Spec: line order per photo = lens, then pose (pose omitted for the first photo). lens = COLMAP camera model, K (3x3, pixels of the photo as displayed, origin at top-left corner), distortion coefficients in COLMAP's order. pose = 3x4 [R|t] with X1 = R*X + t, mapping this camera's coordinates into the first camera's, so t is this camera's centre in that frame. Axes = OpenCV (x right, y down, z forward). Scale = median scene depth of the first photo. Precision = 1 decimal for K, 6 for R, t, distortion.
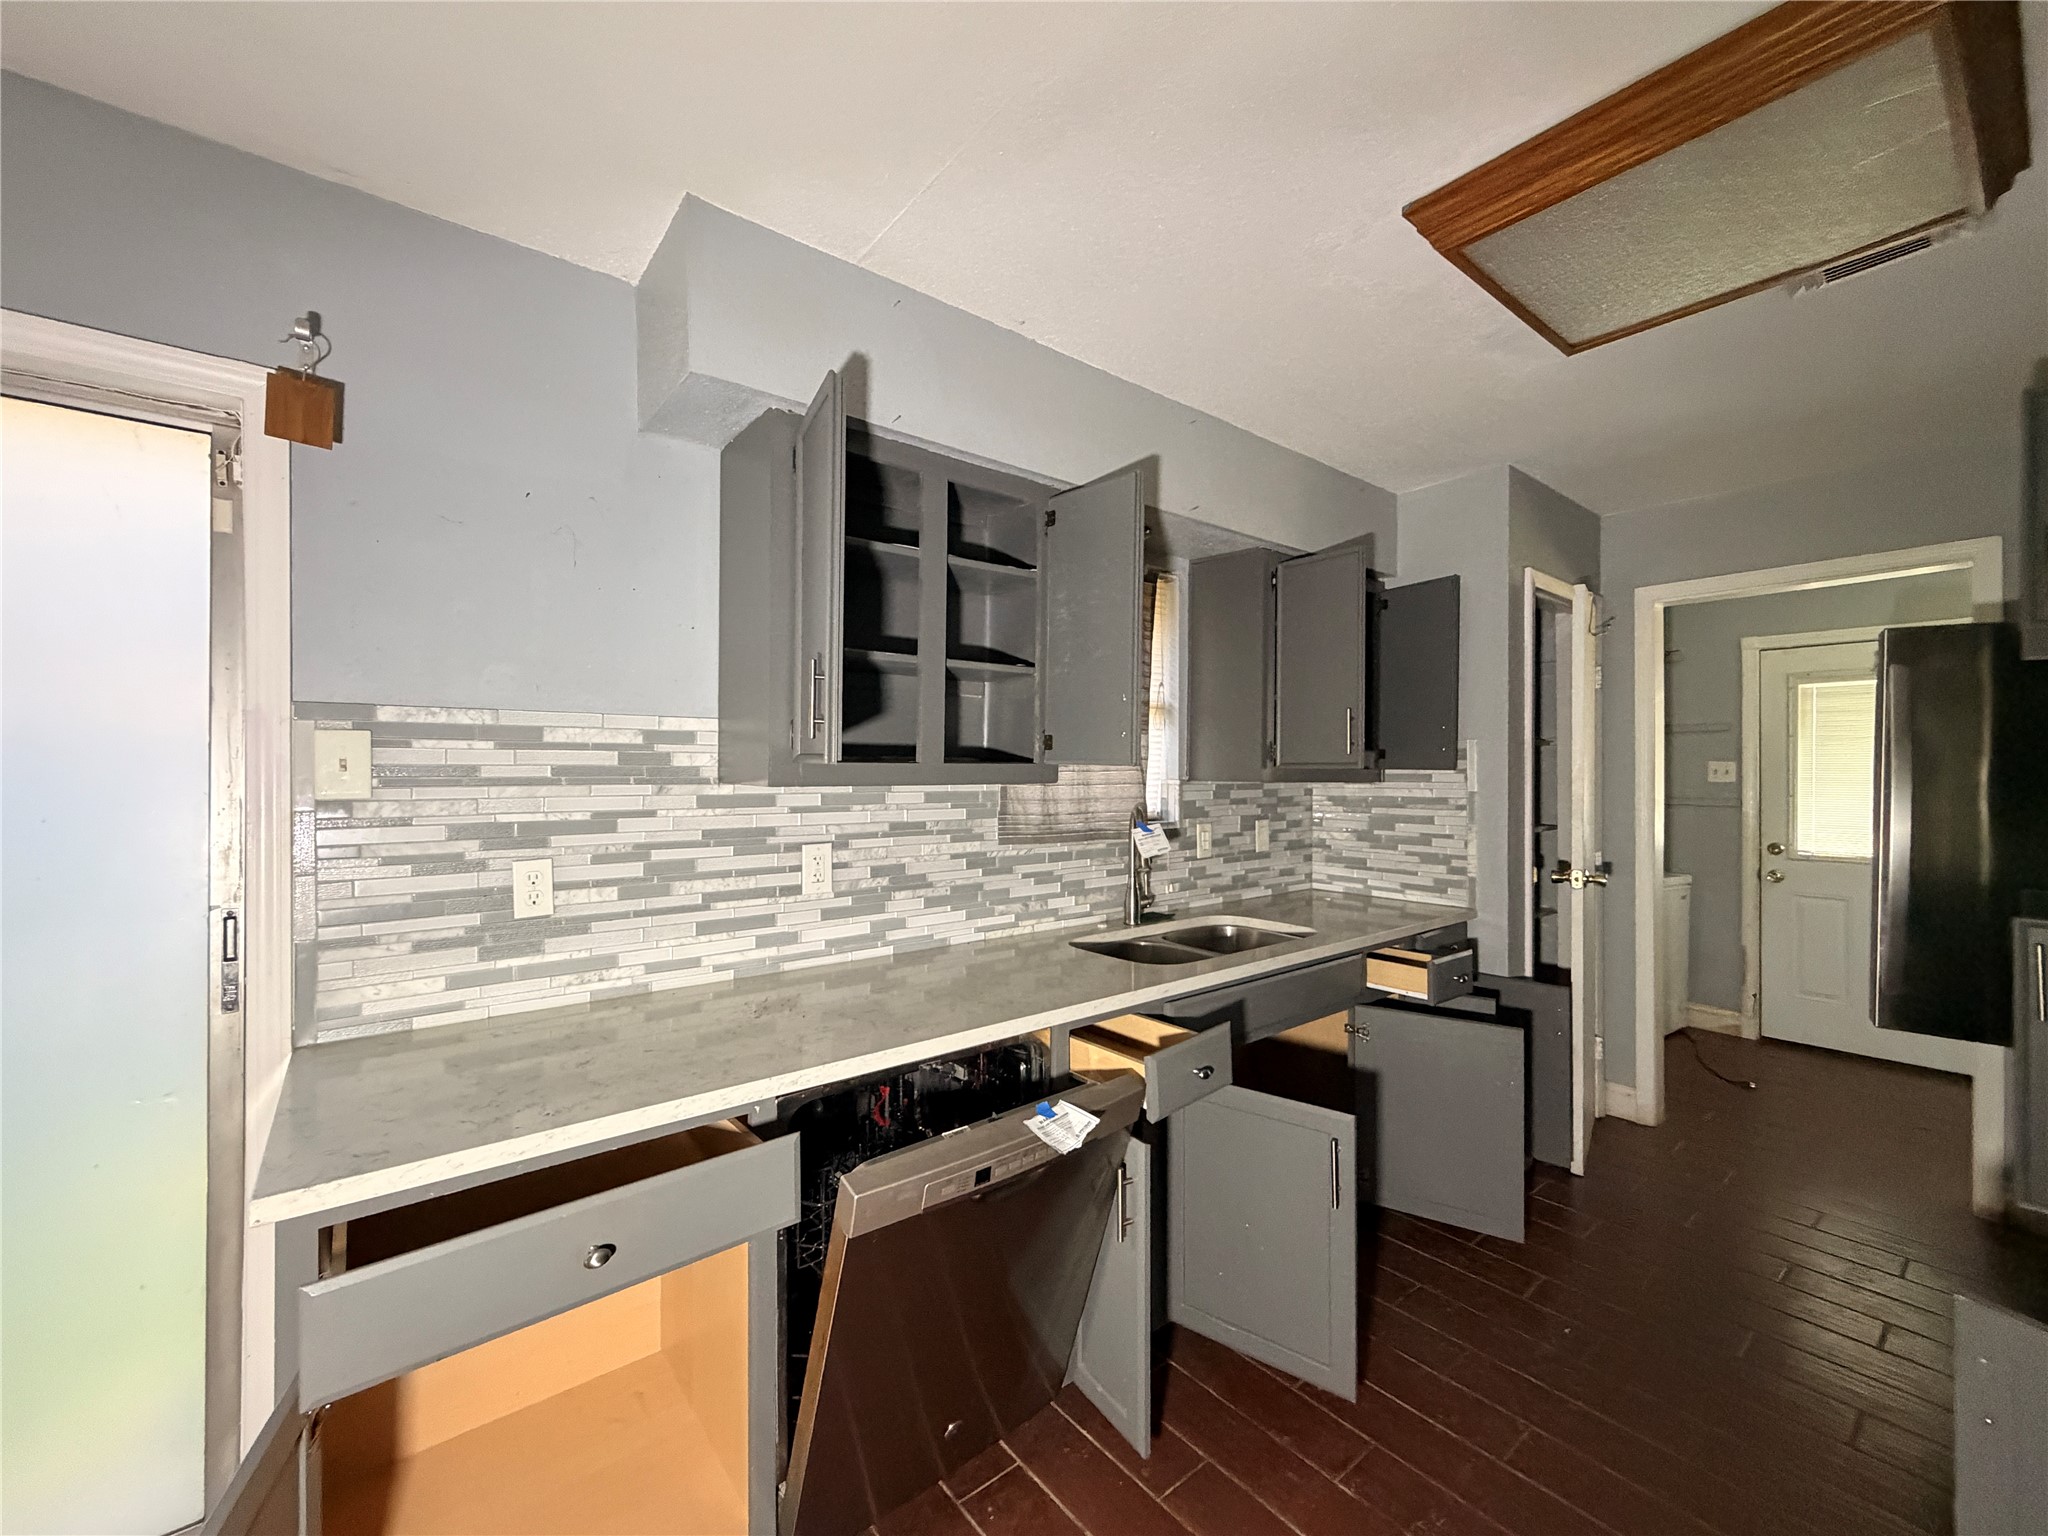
lens RADIAL K [[816.4, 0, 1020.6], [0, 816.4, 768.8], [0, 0, 1]] dist [-0.000524, 0.000482]
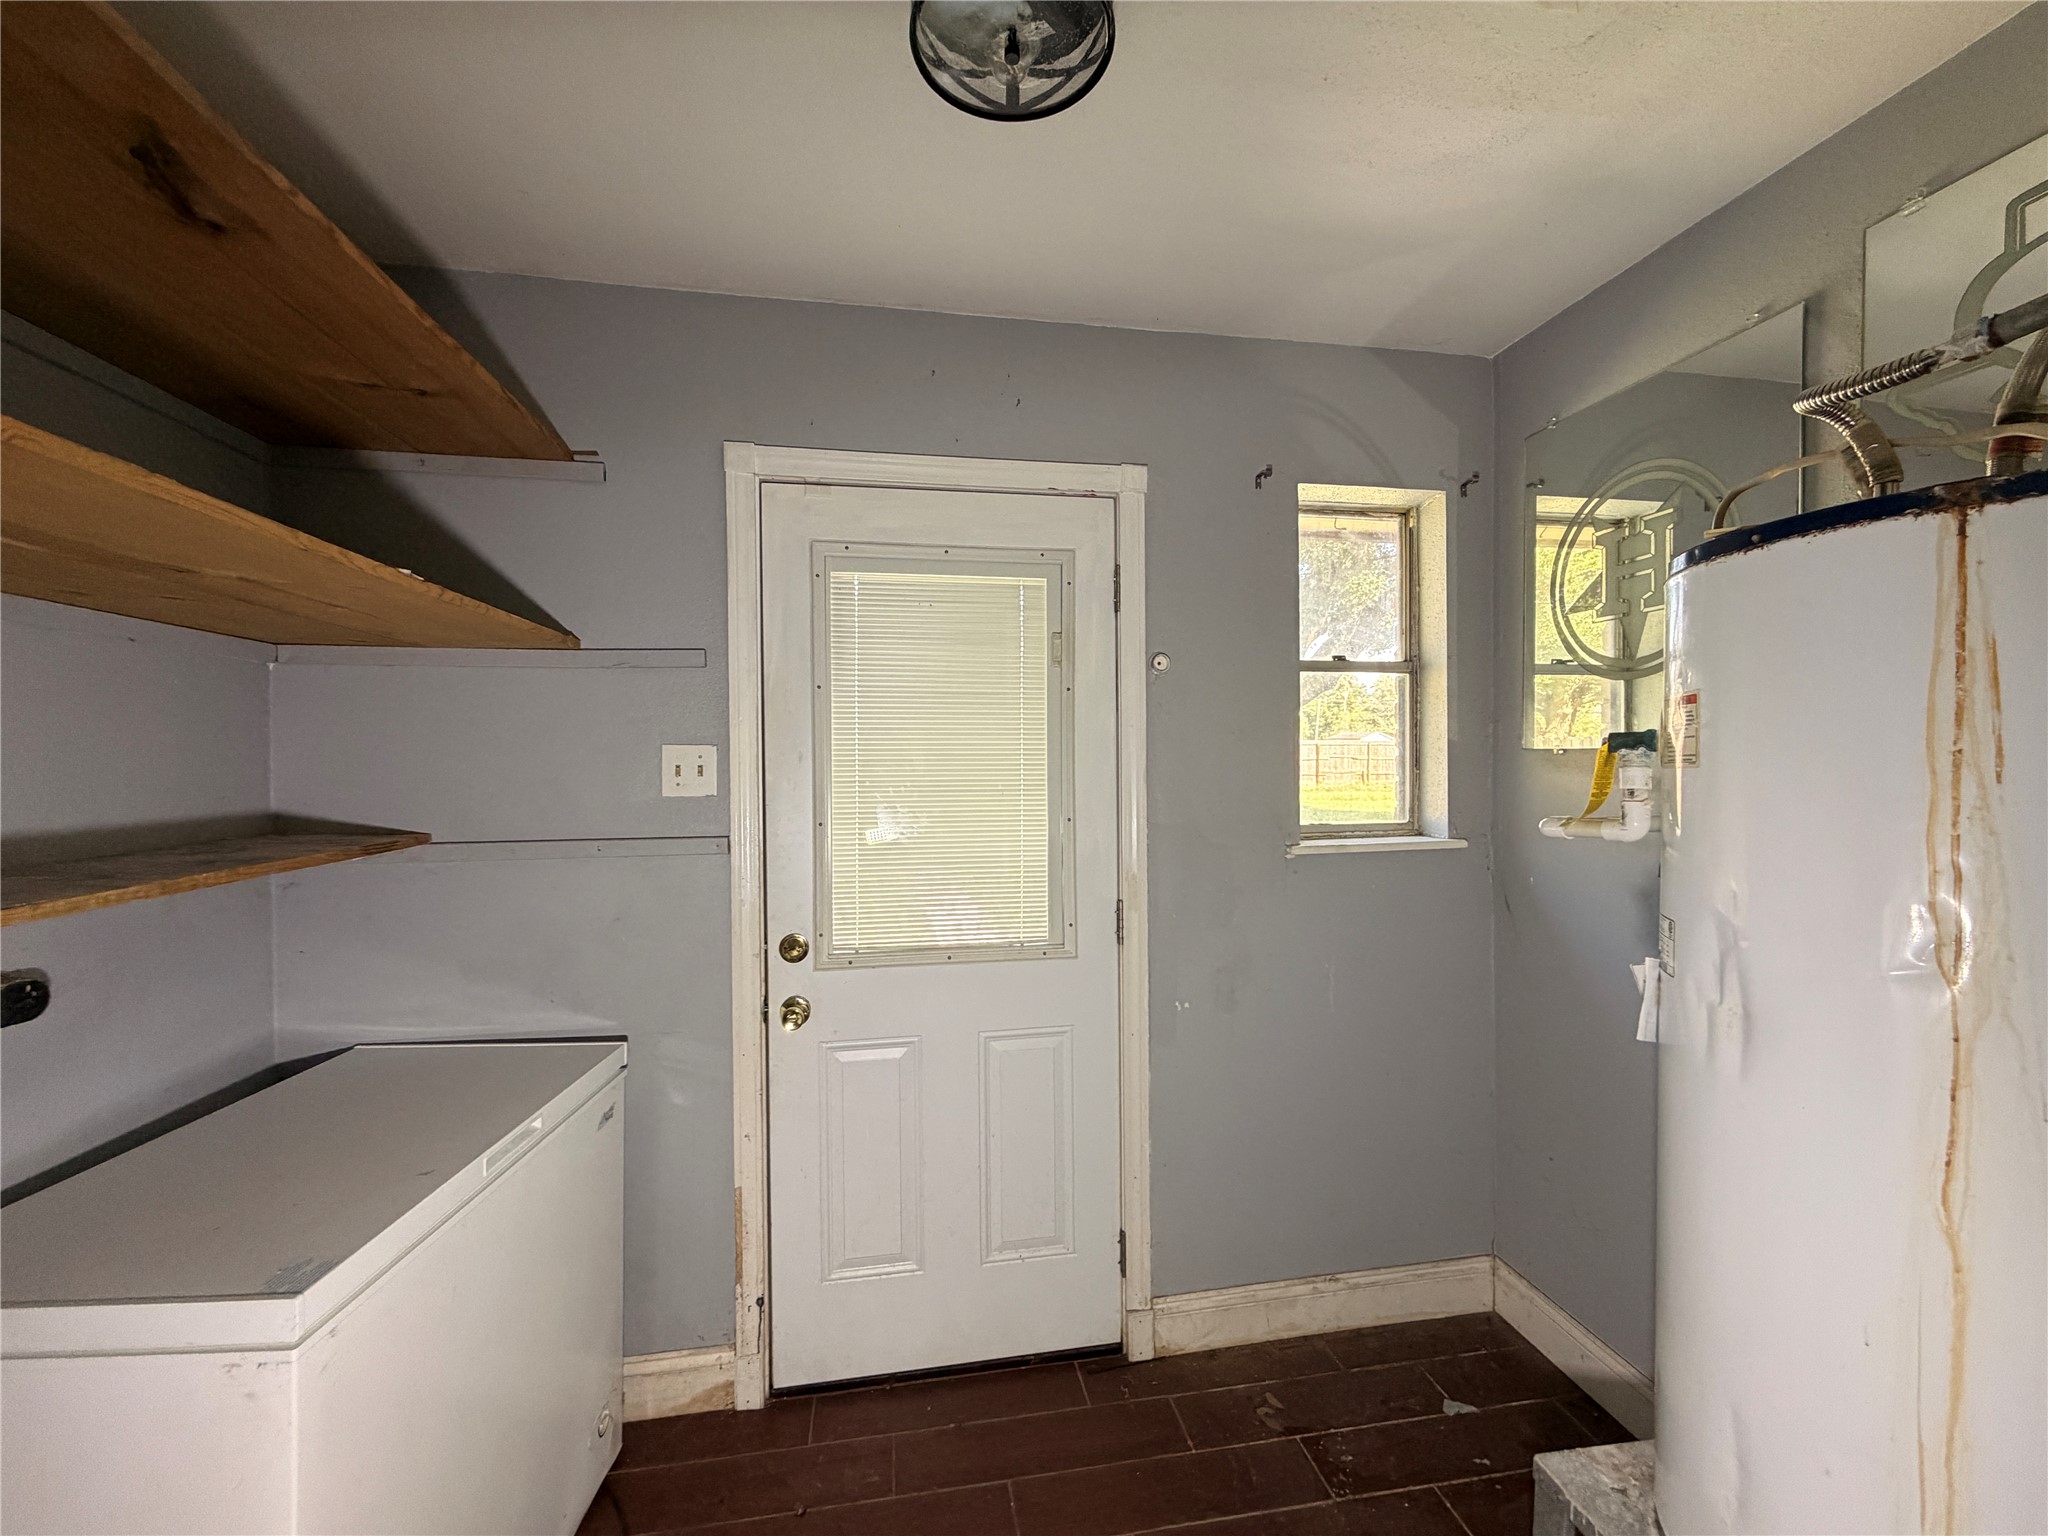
lens RADIAL K [[816.4, 0, 1036.5], [0, 816.4, 746.8], [0, 0, 1]] dist [-0.000524, 0.000482]
pose [[0.493865, -0.019699, 0.869315, 1.188838], [0.003480, 0.999780, 0.020679, -0.031779], [-0.869532, -0.007188, 0.493825, 1.306907]]
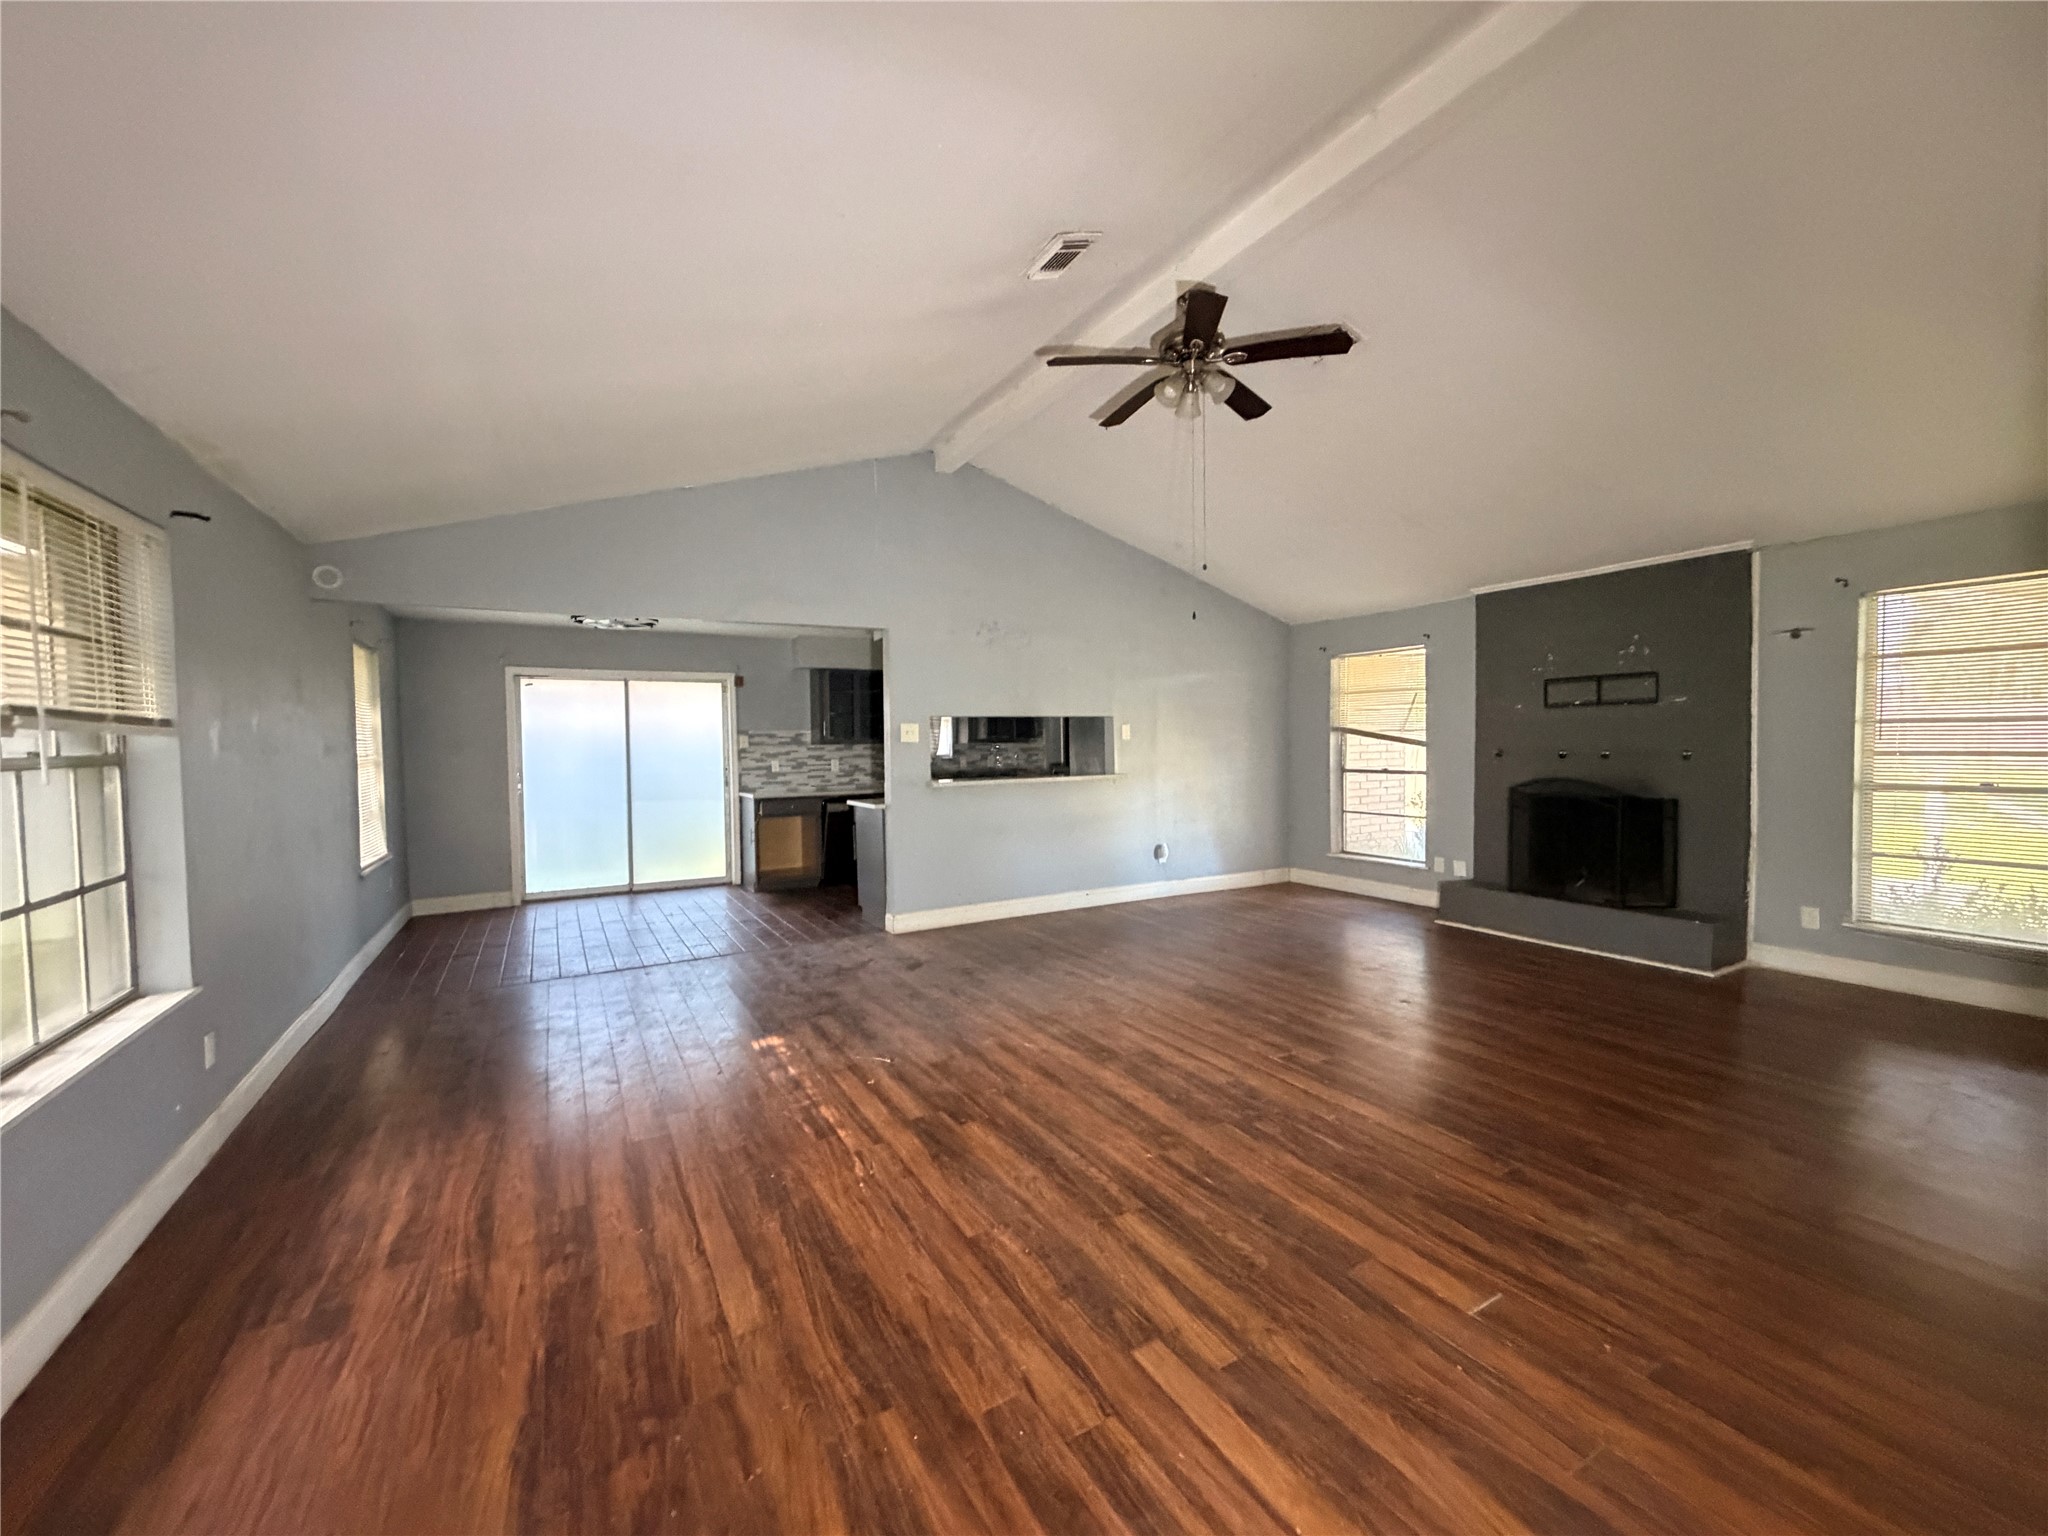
lens RADIAL K [[816.4, 0, 1020.8], [0, 816.4, 771.7], [0, 0, 1]] dist [-0.000524, 0.000482]
pose [[0.989245, -0.012597, -0.145727, 1.207476], [0.017835, 0.999239, 0.034699, 0.025382], [0.145179, -0.036925, 0.988716, -2.783256]]
